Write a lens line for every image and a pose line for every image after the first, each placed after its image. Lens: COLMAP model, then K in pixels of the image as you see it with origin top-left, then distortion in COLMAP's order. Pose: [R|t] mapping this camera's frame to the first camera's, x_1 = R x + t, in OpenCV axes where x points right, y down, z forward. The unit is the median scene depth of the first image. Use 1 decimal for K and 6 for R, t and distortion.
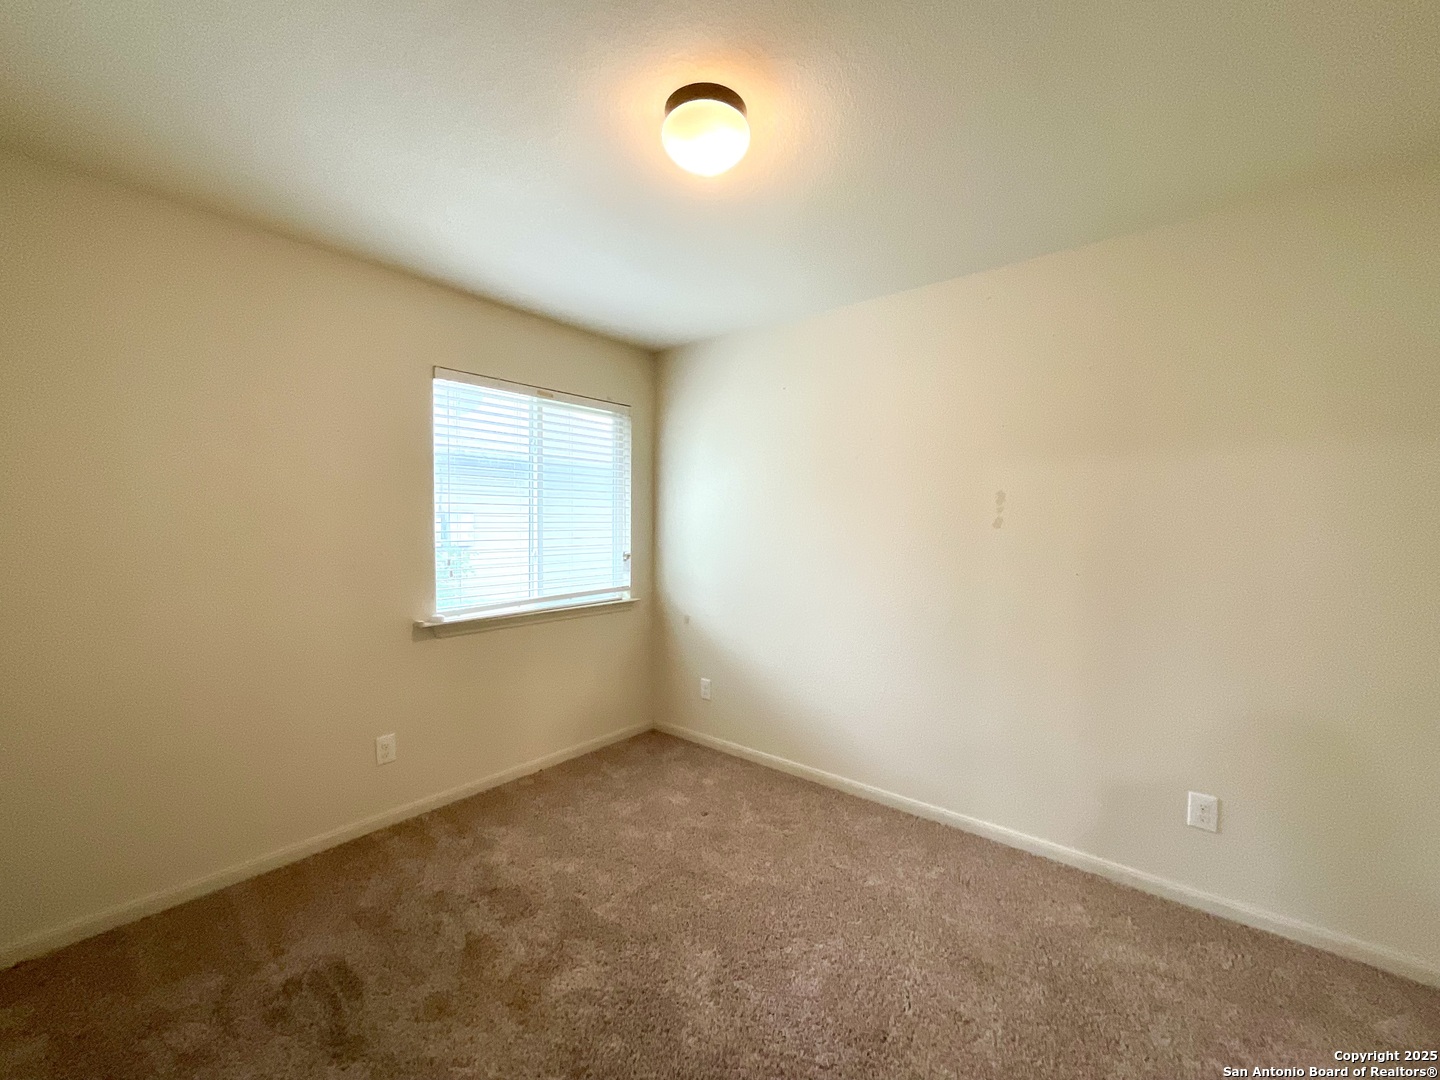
lens RADIAL K [[579.2, 0, 717.1], [0, 579.2, 541.7], [0, 0, 1]] dist [-0.010779, 0.007059]
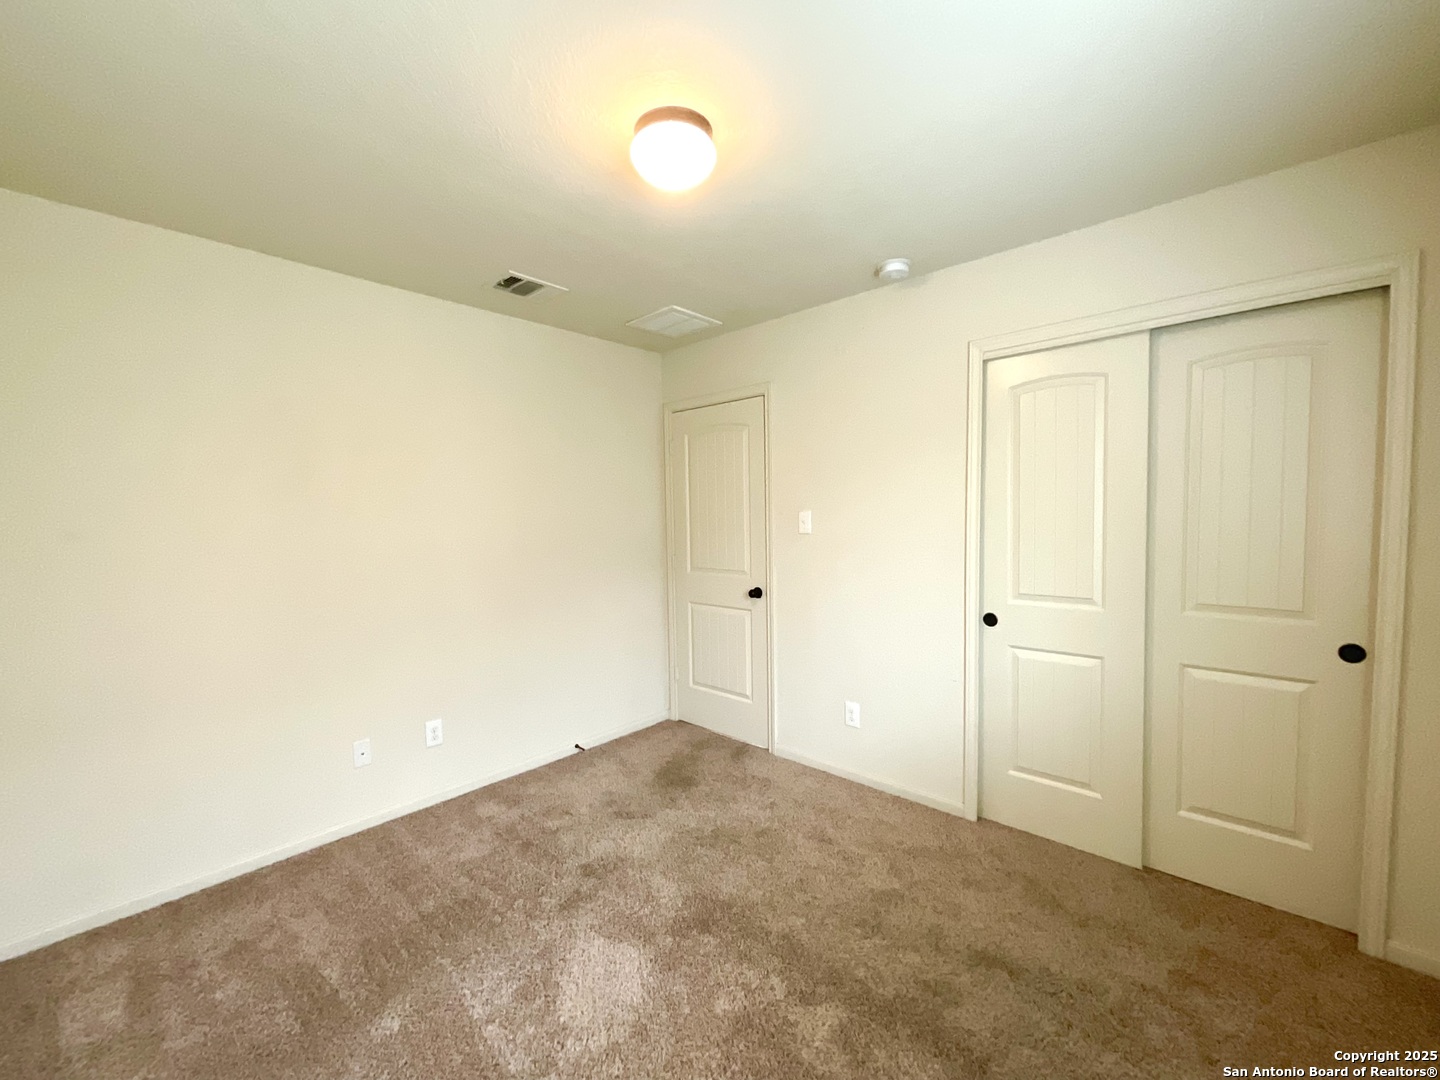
lens RADIAL K [[579.2, 0, 717.1], [0, 579.2, 541.7], [0, 0, 1]] dist [-0.010779, 0.007059]
pose [[-0.998893, 0.009436, 0.046089, -0.084266], [0.013050, 0.996809, 0.078751, -0.051585], [-0.045199, 0.079266, -0.995828, 1.214902]]
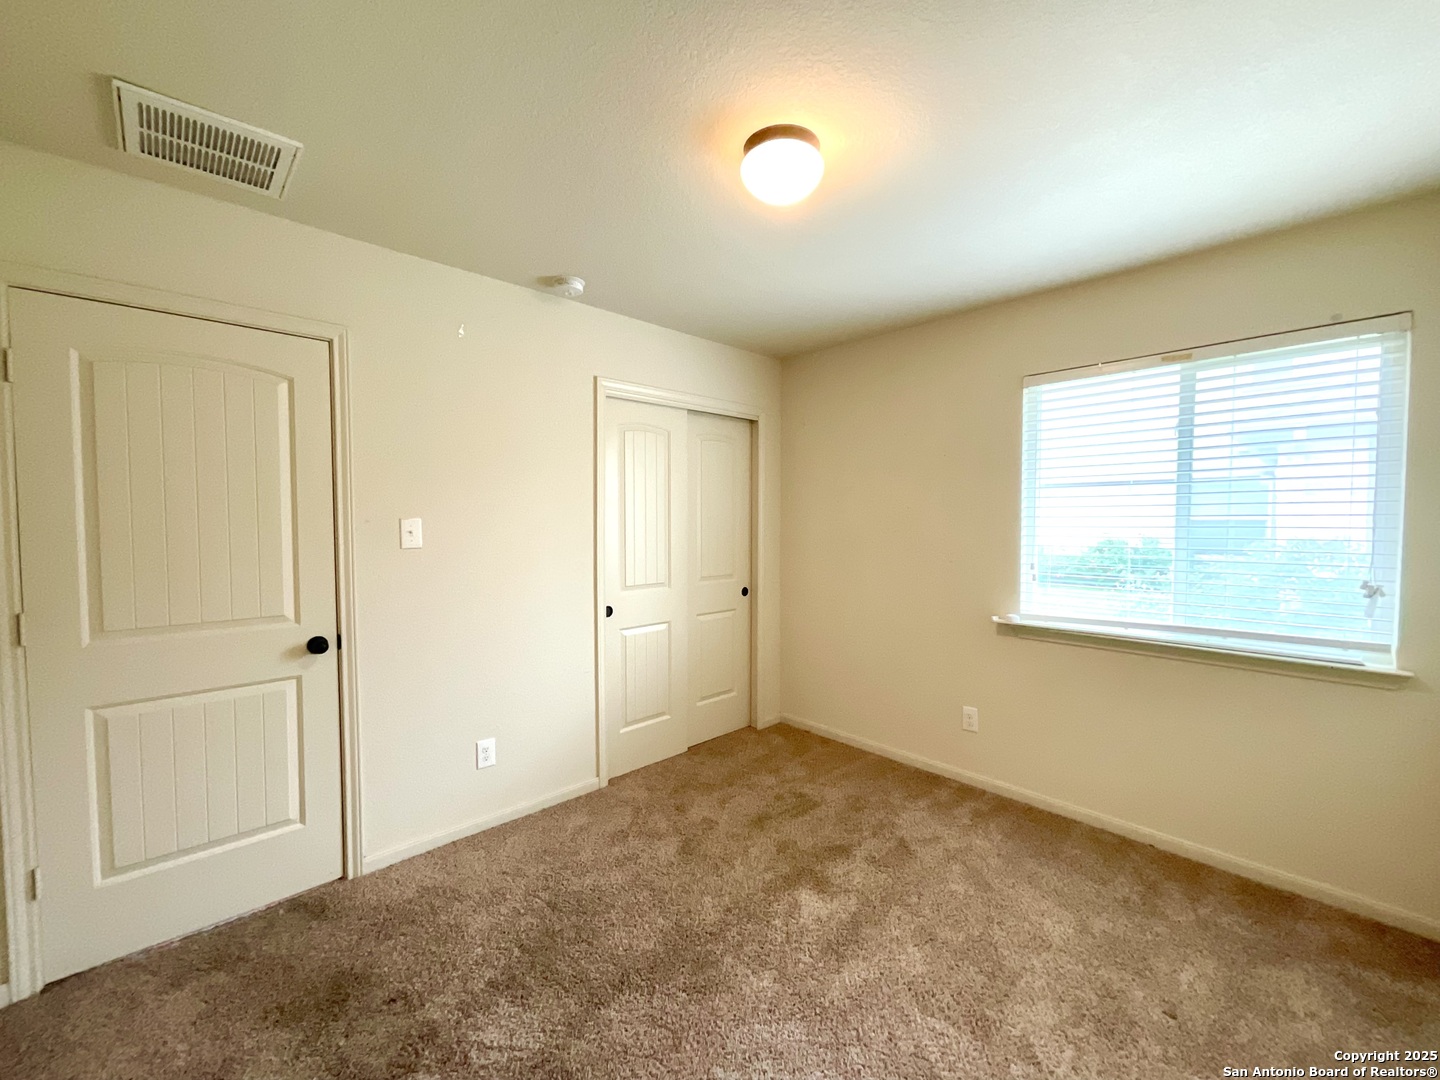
lens RADIAL K [[579.2, 0, 717.1], [0, 579.2, 541.7], [0, 0, 1]] dist [-0.010779, 0.007059]
pose [[-0.115392, 0.035249, -0.992694, 0.628551], [-0.030846, 0.998761, 0.039050, -0.031945], [0.992841, 0.035127, -0.114161, 0.590618]]
